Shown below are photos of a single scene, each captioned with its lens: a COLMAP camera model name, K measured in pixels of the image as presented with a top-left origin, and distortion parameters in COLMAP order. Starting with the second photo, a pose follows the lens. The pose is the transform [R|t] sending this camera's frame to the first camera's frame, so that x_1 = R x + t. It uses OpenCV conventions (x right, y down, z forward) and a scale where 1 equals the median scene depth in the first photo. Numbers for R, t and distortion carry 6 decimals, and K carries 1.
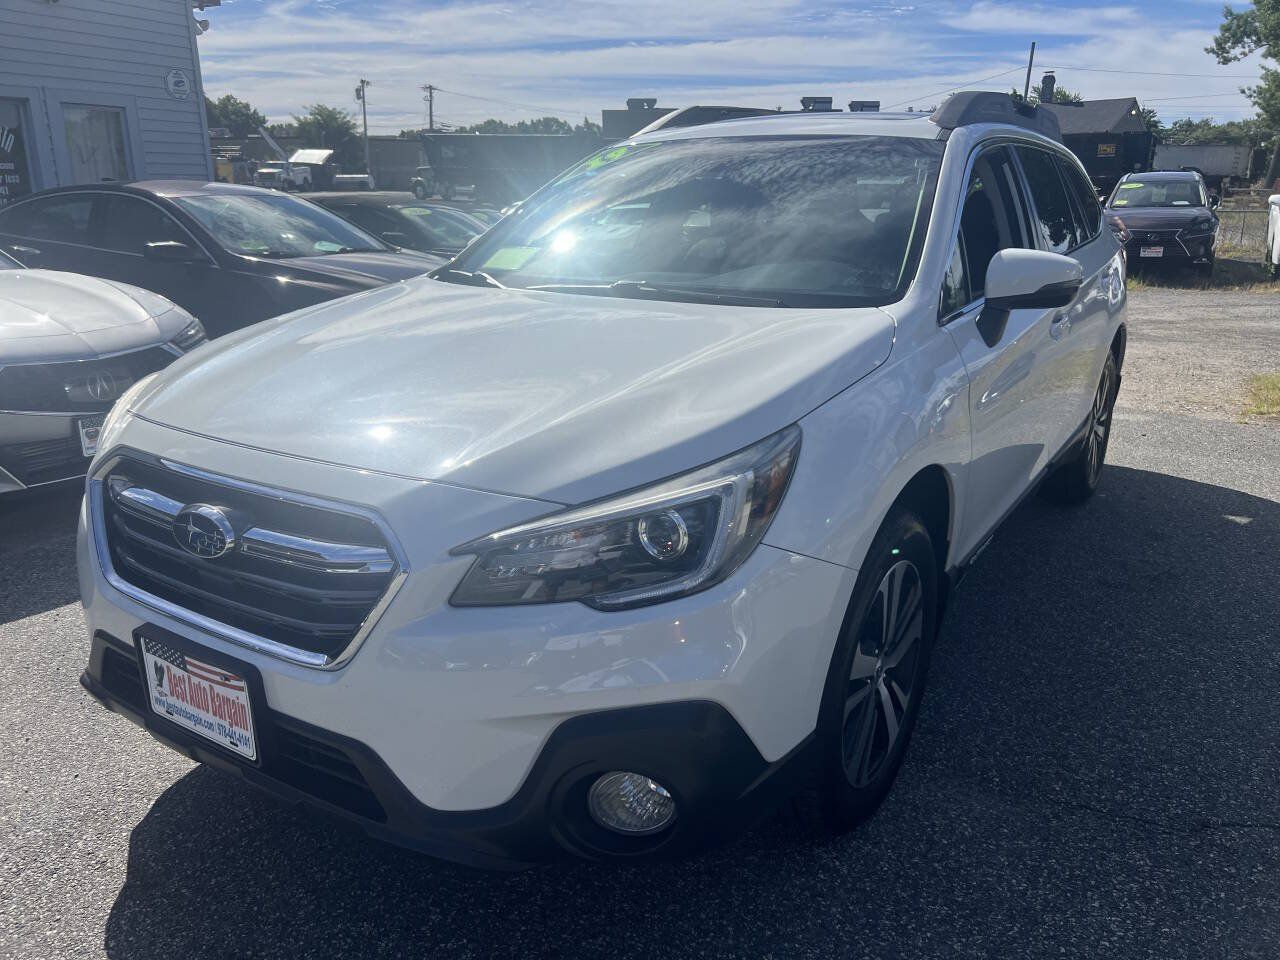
lens RADIAL K [[975.6, 0, 640.0], [0, 975.6, 480.0], [0, 0, 1]] dist [0.043726, -0.050295]
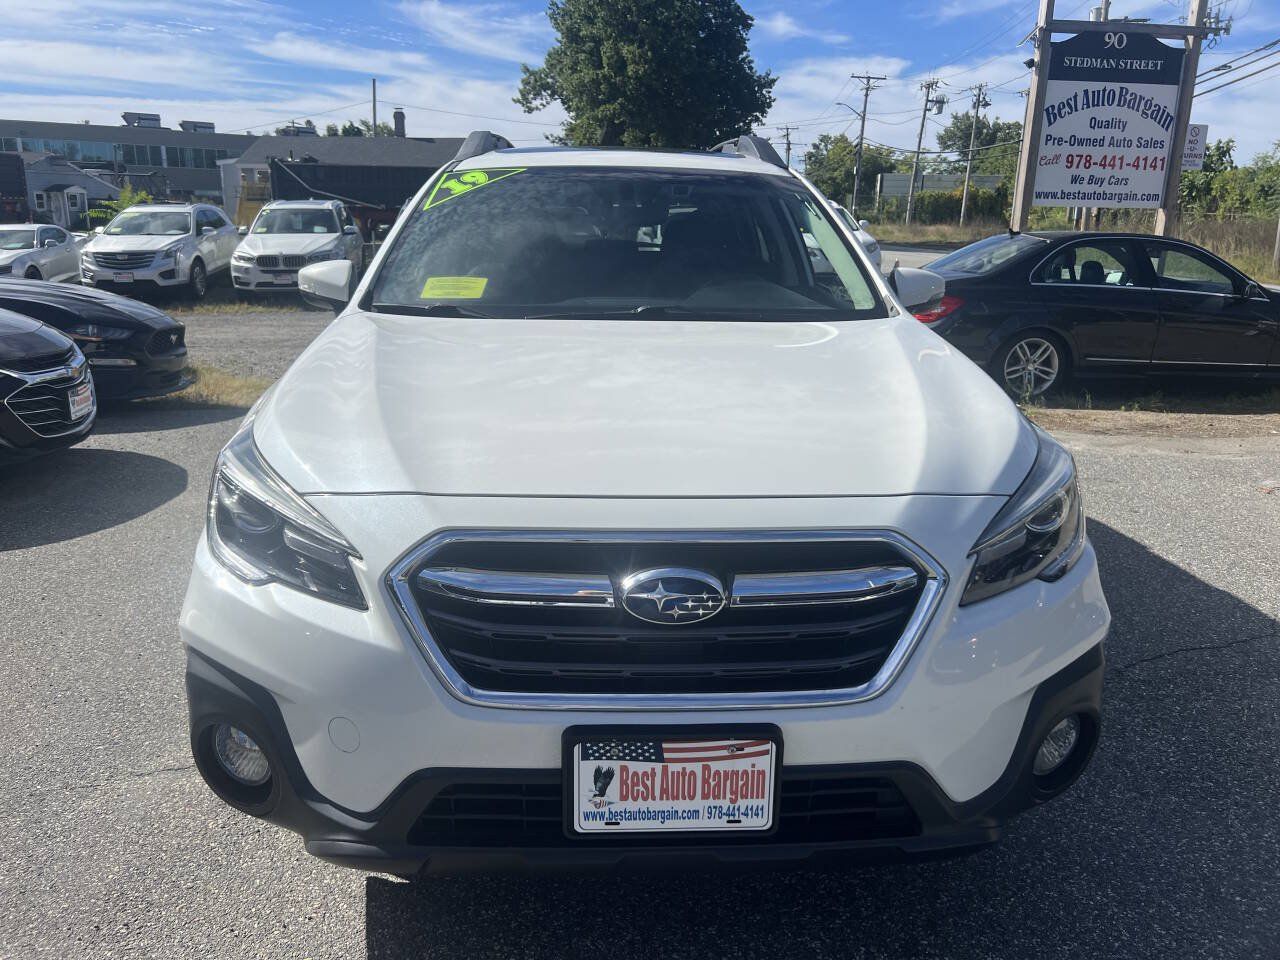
lens RADIAL K [[975.6, 0, 640.0], [0, 975.6, 480.0], [0, 0, 1]] dist [0.043726, -0.050295]
pose [[0.806170, -0.142113, 0.574364, -0.110656], [0.156780, 0.987336, 0.024239, -0.008756], [-0.570535, 0.070508, 0.818241, 0.034046]]
